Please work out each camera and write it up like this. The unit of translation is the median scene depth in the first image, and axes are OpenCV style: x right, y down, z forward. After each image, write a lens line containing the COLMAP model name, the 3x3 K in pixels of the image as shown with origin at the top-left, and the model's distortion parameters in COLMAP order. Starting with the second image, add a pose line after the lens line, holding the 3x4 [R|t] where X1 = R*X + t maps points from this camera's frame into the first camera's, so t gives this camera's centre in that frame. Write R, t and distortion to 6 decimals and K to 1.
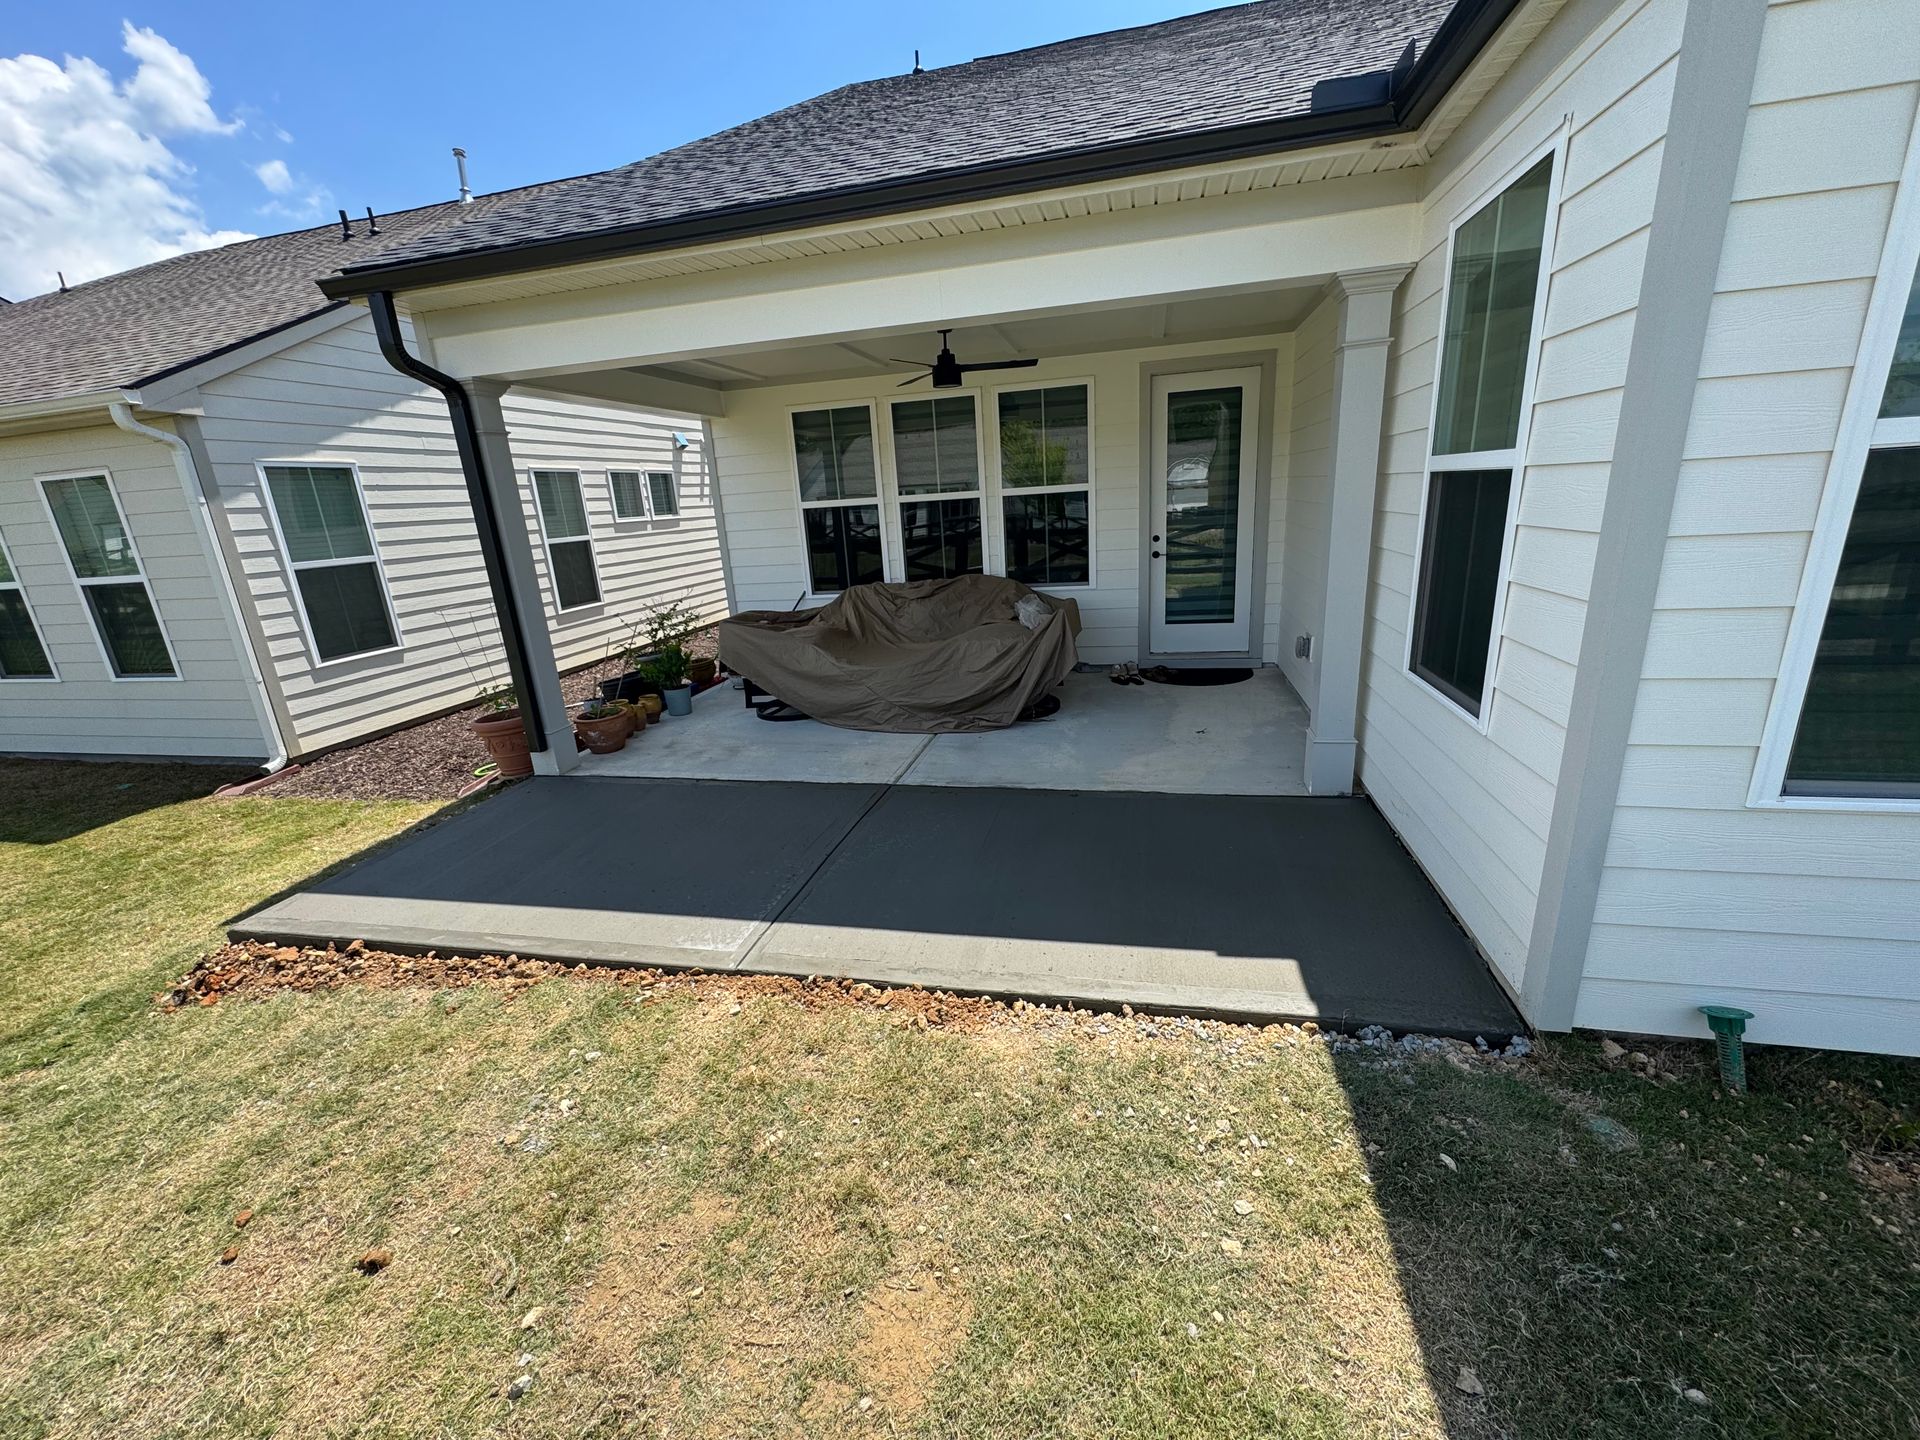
lens RADIAL K [[765.5, 0, 958.1], [0, 765.5, 723.7], [0, 0, 1]] dist [-0.003007, 0.000302]
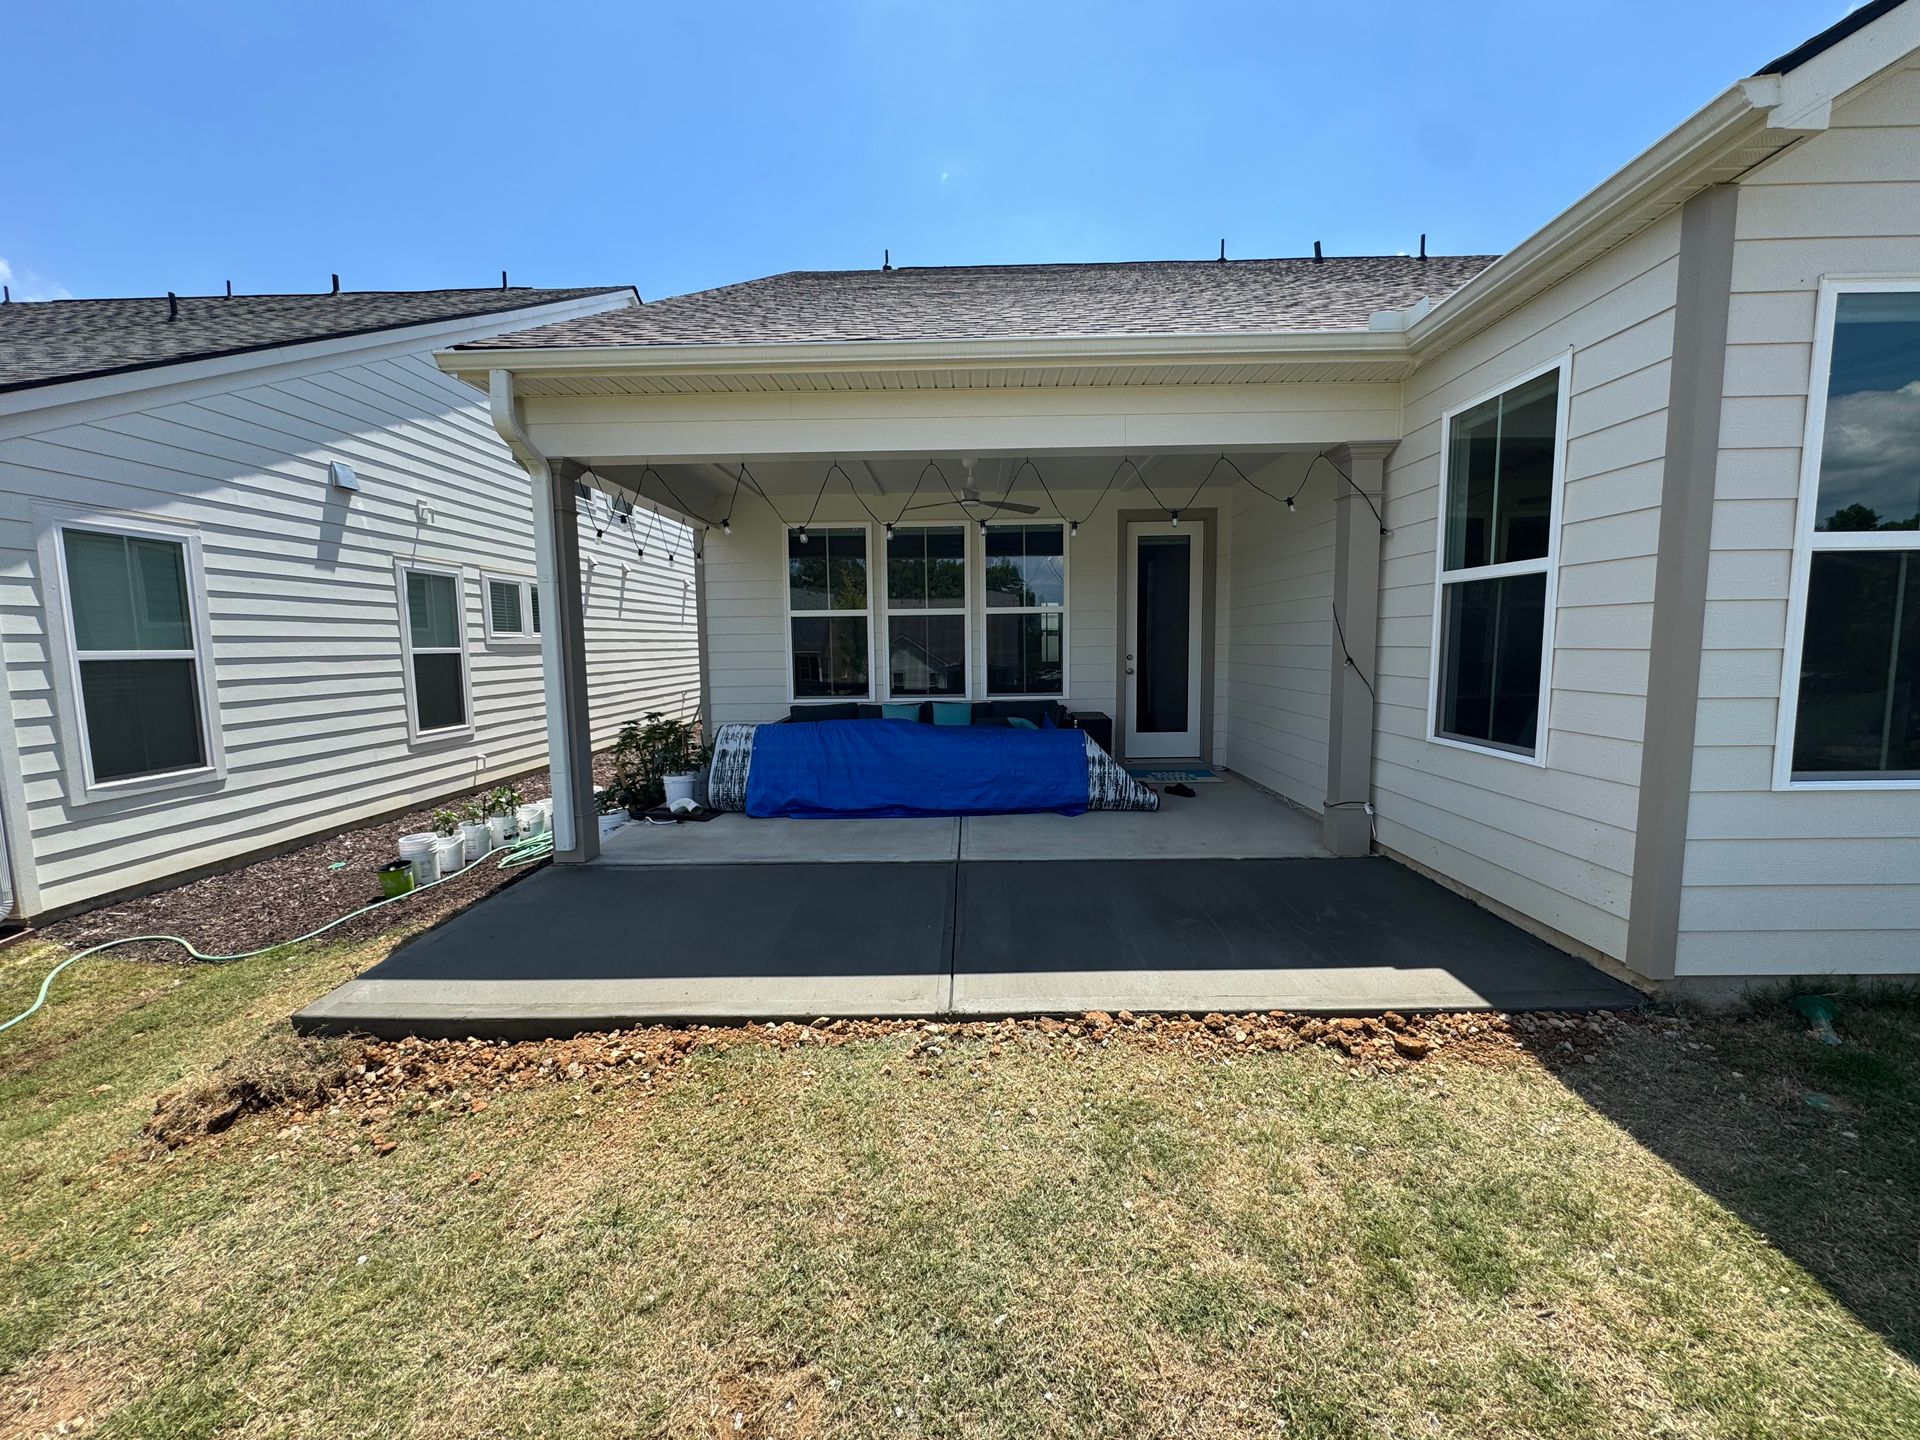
lens RADIAL K [[765.5, 0, 956.9], [0, 765.5, 723.4], [0, 0, 1]] dist [-0.003007, 0.000302]
pose [[0.950992, 0.016112, 0.308795, -0.354719], [0.051038, 0.976765, -0.208146, 0.085539], [-0.304974, 0.213705, 0.928074, 0.044521]]
